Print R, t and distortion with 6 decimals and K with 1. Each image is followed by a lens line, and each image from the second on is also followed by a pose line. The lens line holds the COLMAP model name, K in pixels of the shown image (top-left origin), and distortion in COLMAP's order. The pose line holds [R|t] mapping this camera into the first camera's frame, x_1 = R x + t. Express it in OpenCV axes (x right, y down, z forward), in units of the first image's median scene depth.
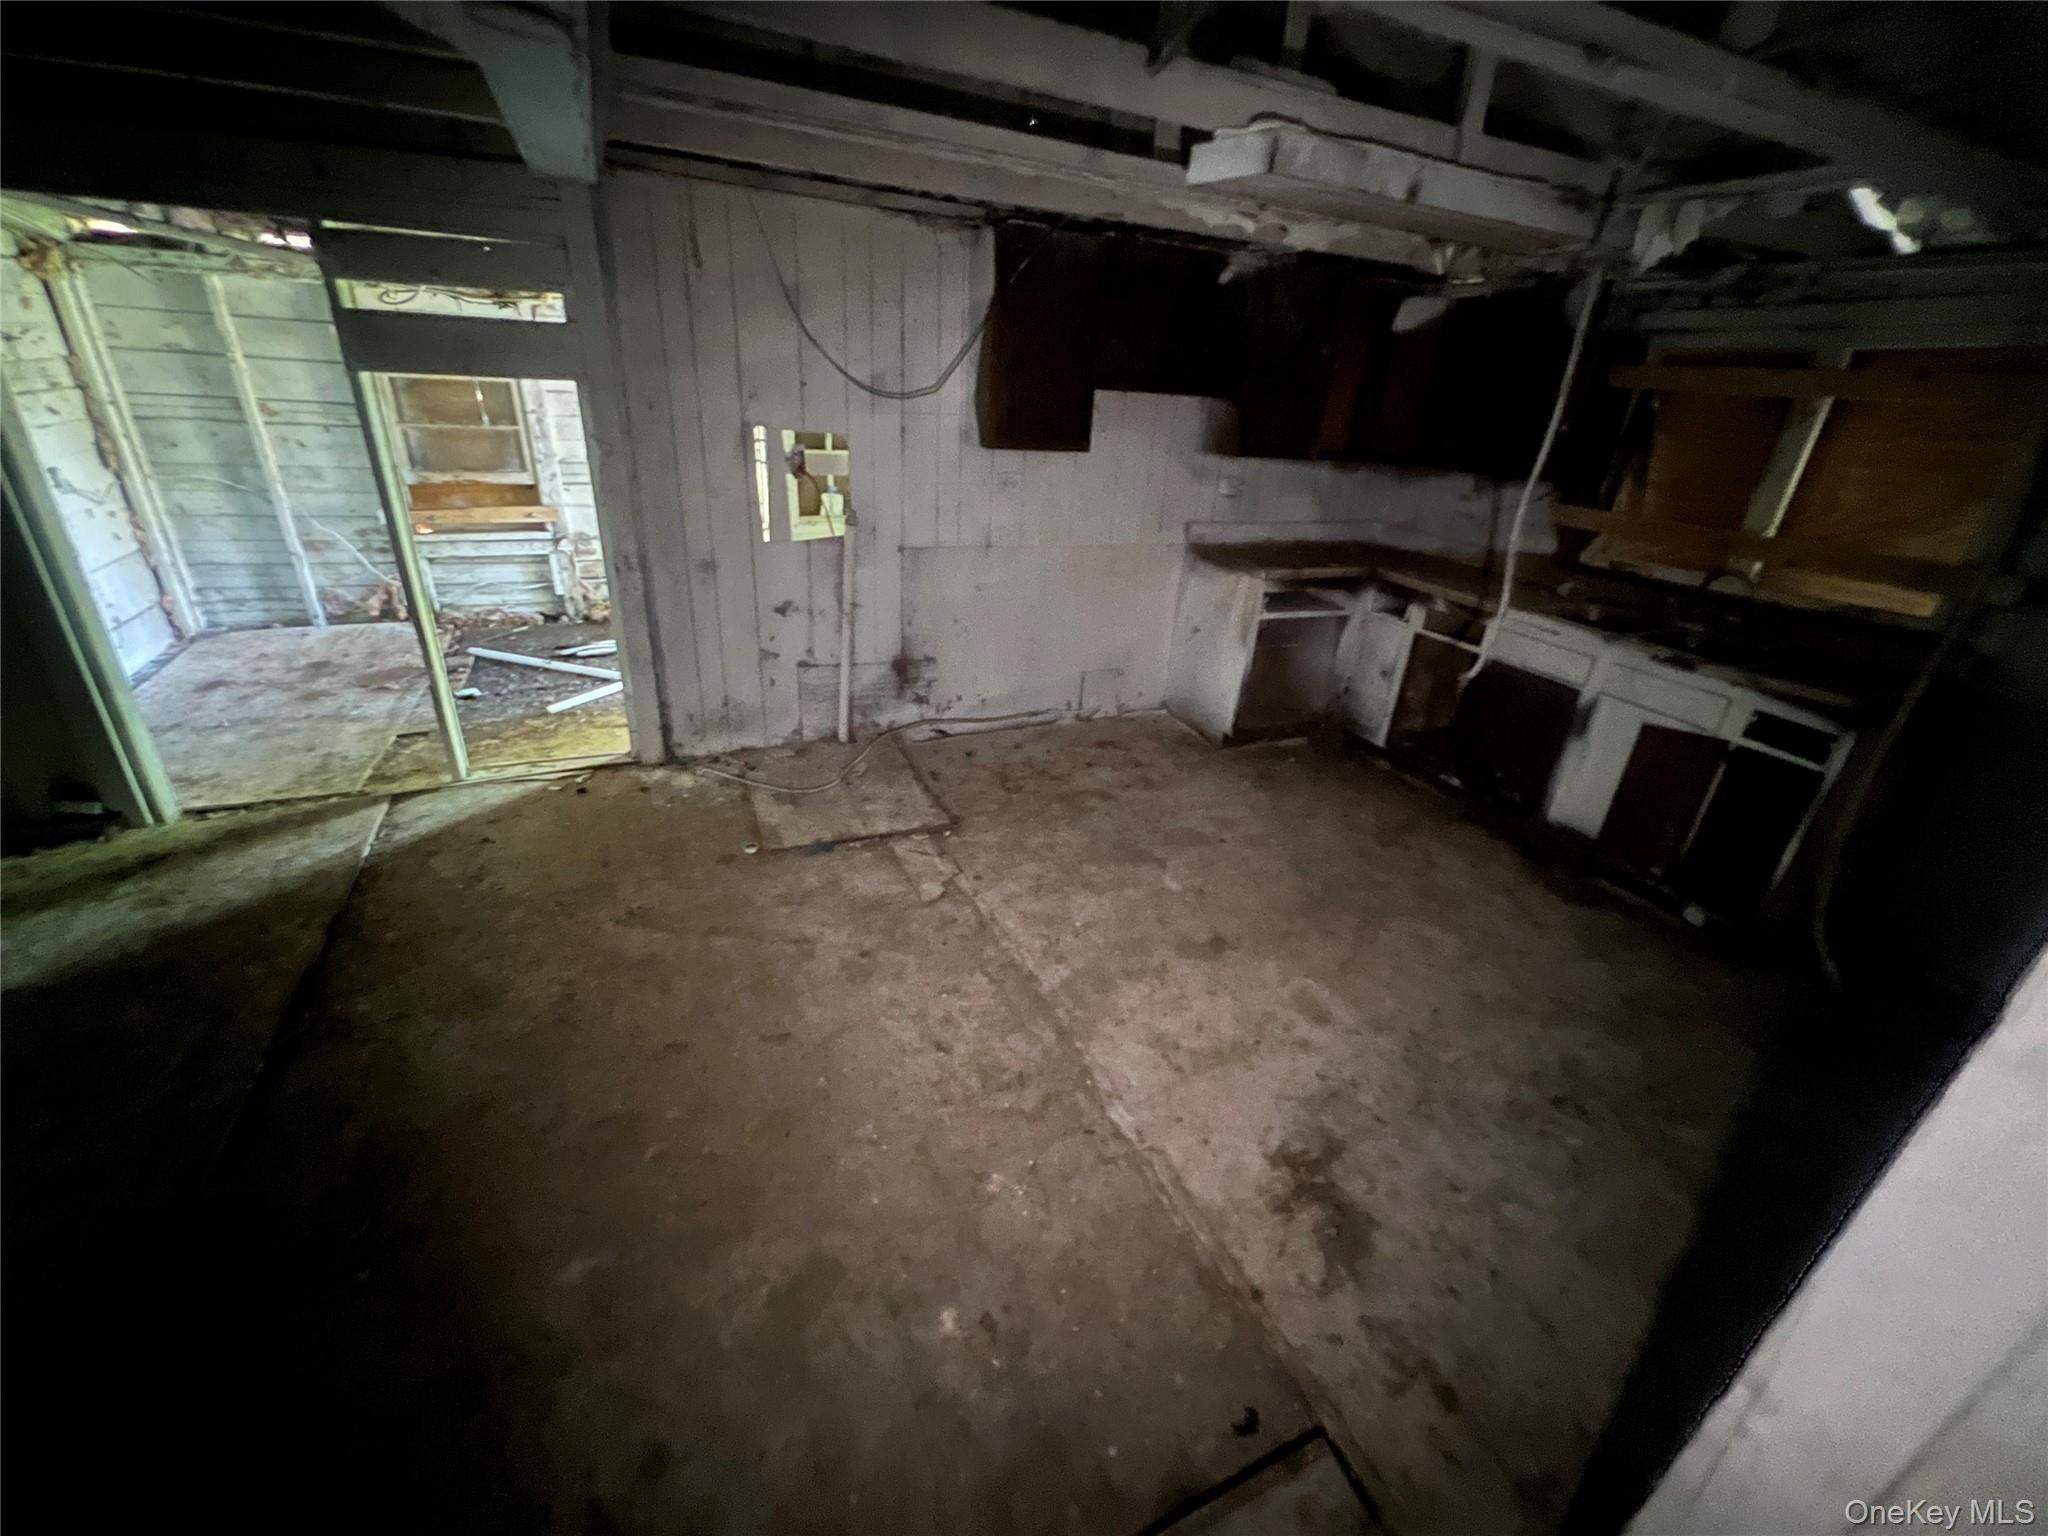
lens RADIAL K [[825.0, 0, 1024.0], [0, 825.0, 768.0], [0, 0, 1]] dist [-0.001680, -0.000308]
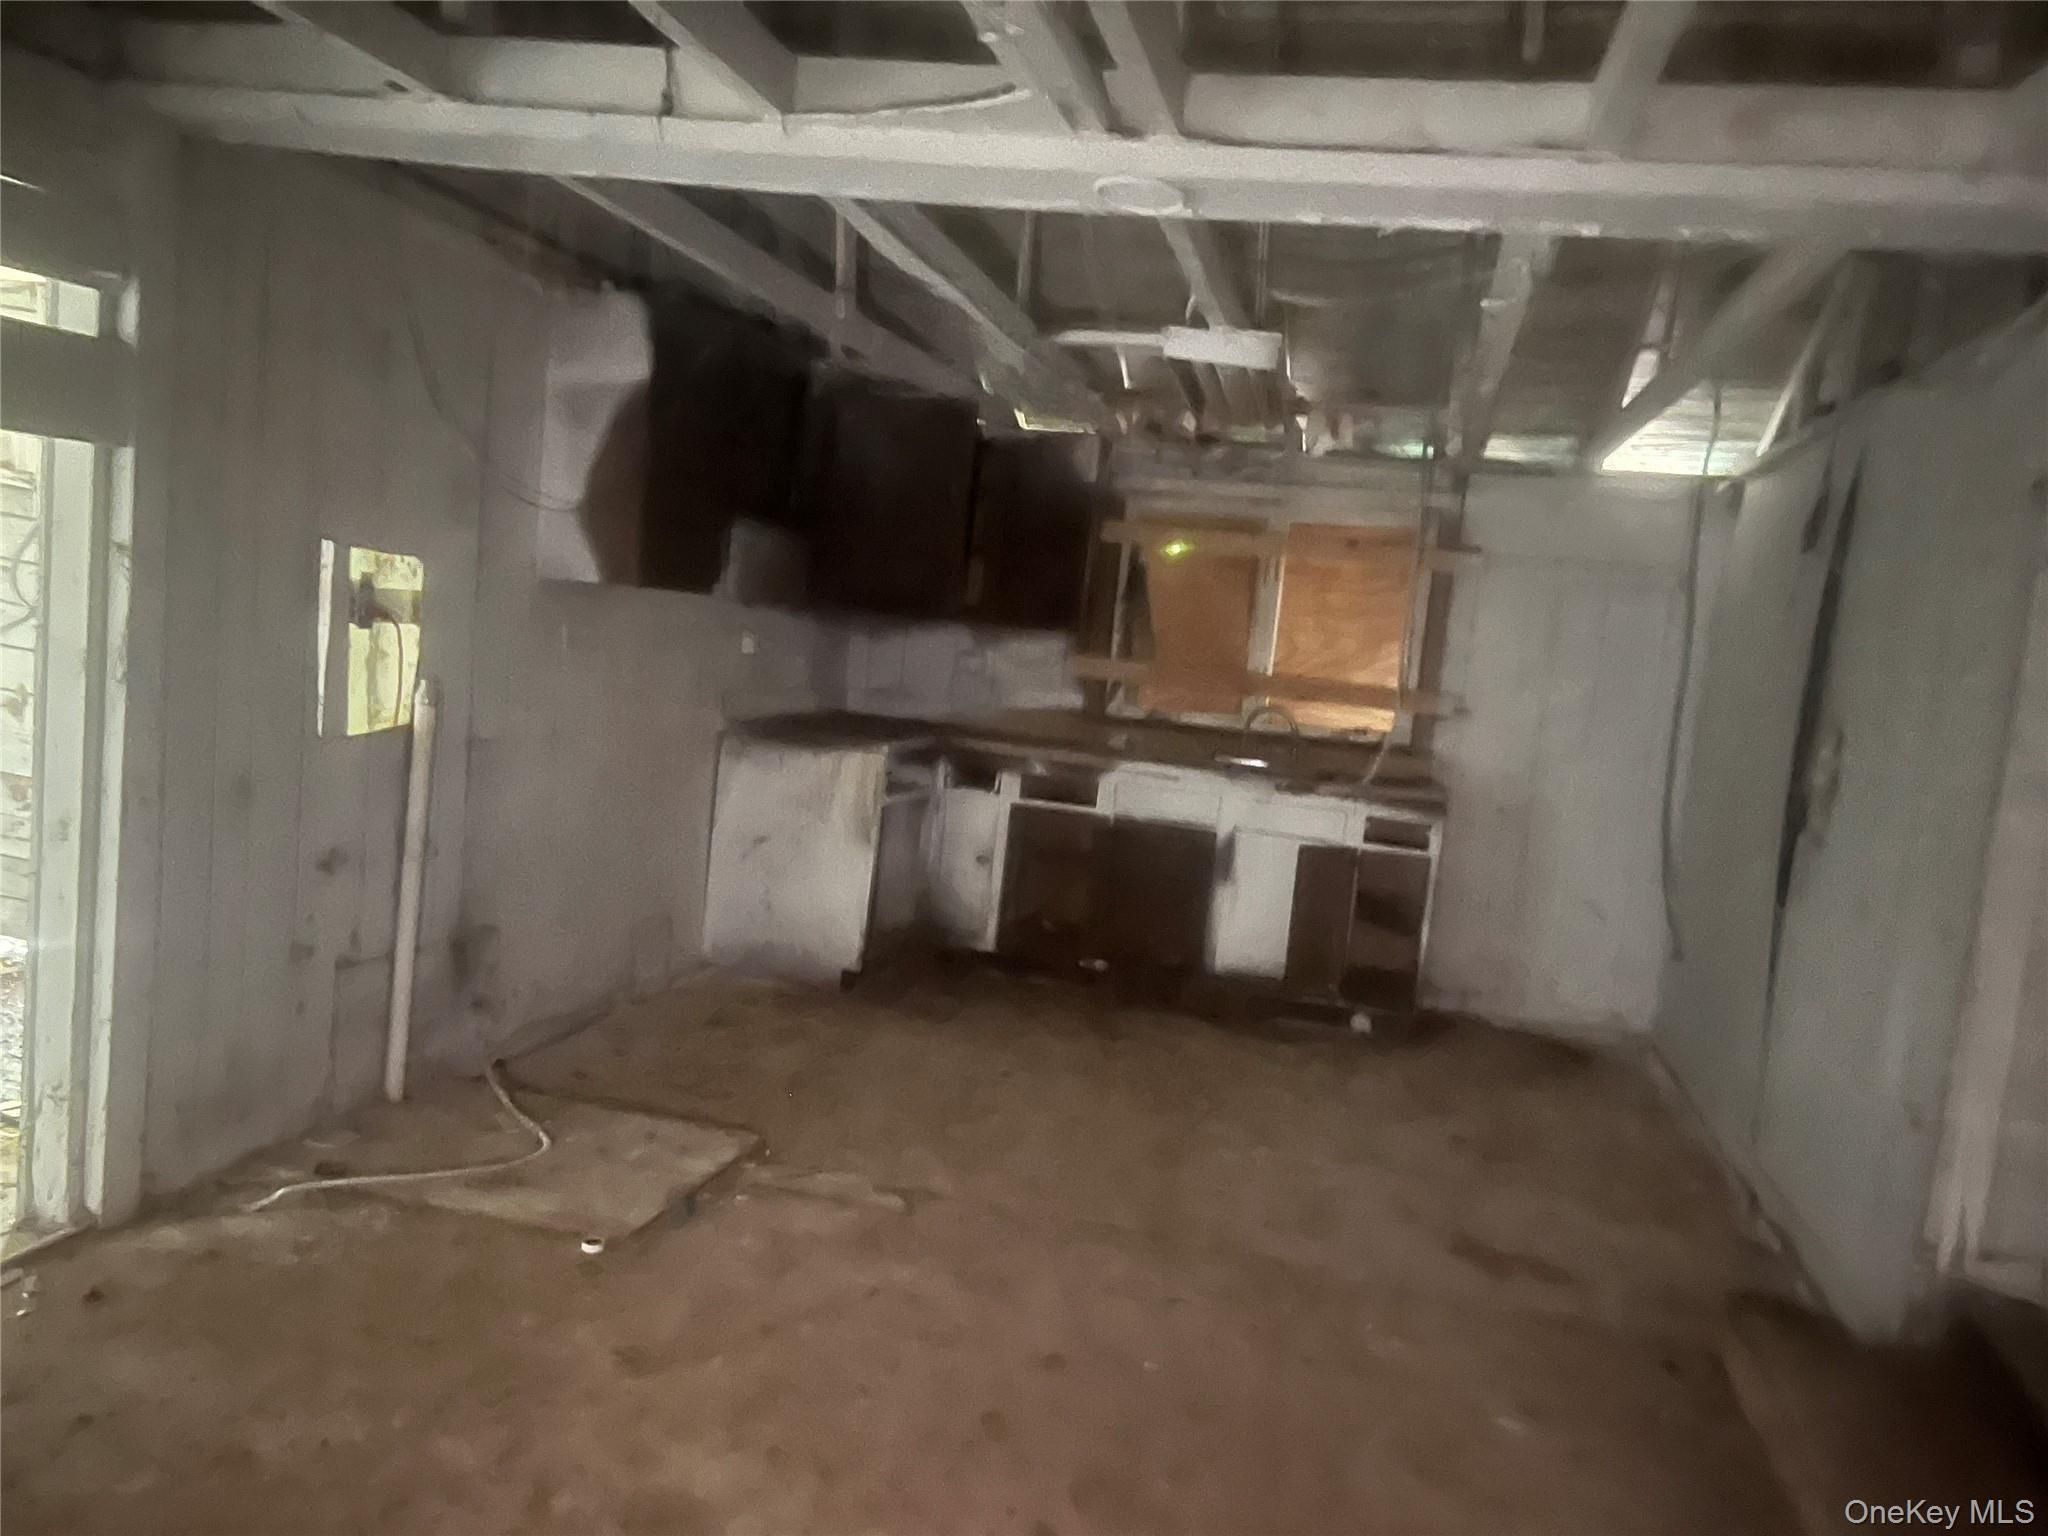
lens RADIAL K [[1505.8, 0, 1025.0], [0, 1505.8, 803.6], [0, 0, 1]] dist [0.002959, -0.000589]
pose [[0.615860, -0.092800, 0.782371, -0.813769], [0.277672, 0.954886, -0.105313, -0.000512], [-0.737302, 0.282101, 0.613844, 0.059718]]
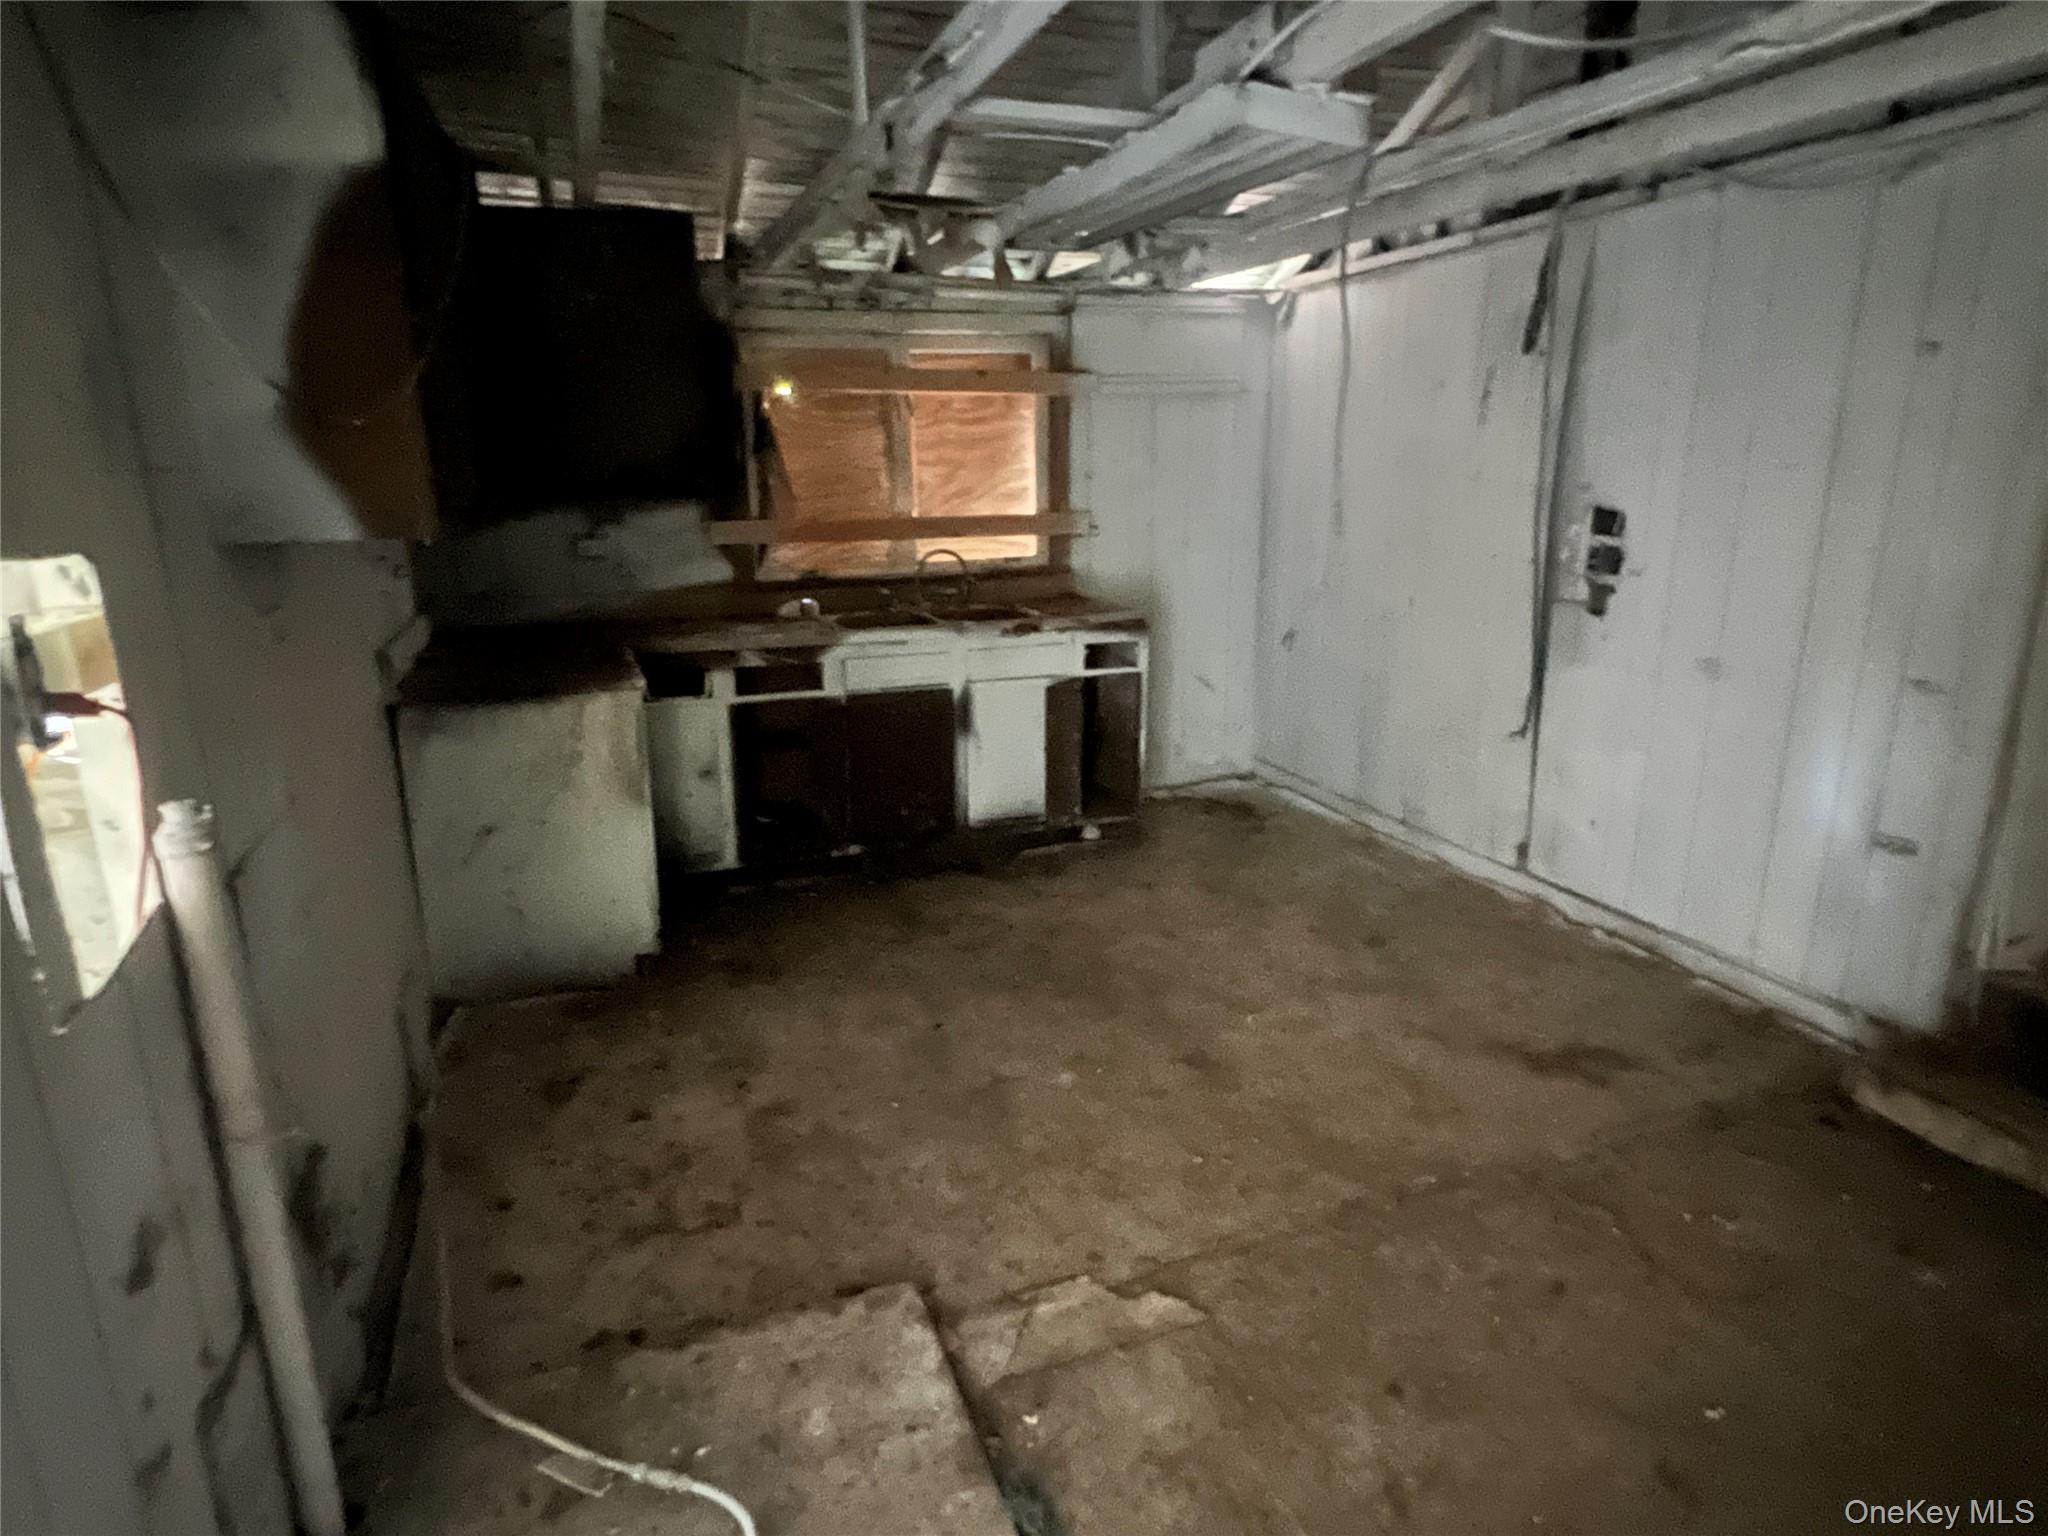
lens RADIAL K [[1147.4, 0, 1028.8], [0, 1147.4, 758.3], [0, 0, 1]] dist [-0.001258, -0.000005]
pose [[0.054859, -0.307485, 0.949970, -0.575577], [0.435028, 0.863718, 0.254445, -0.306114], [-0.898744, 0.399305, 0.181148, 0.675111]]
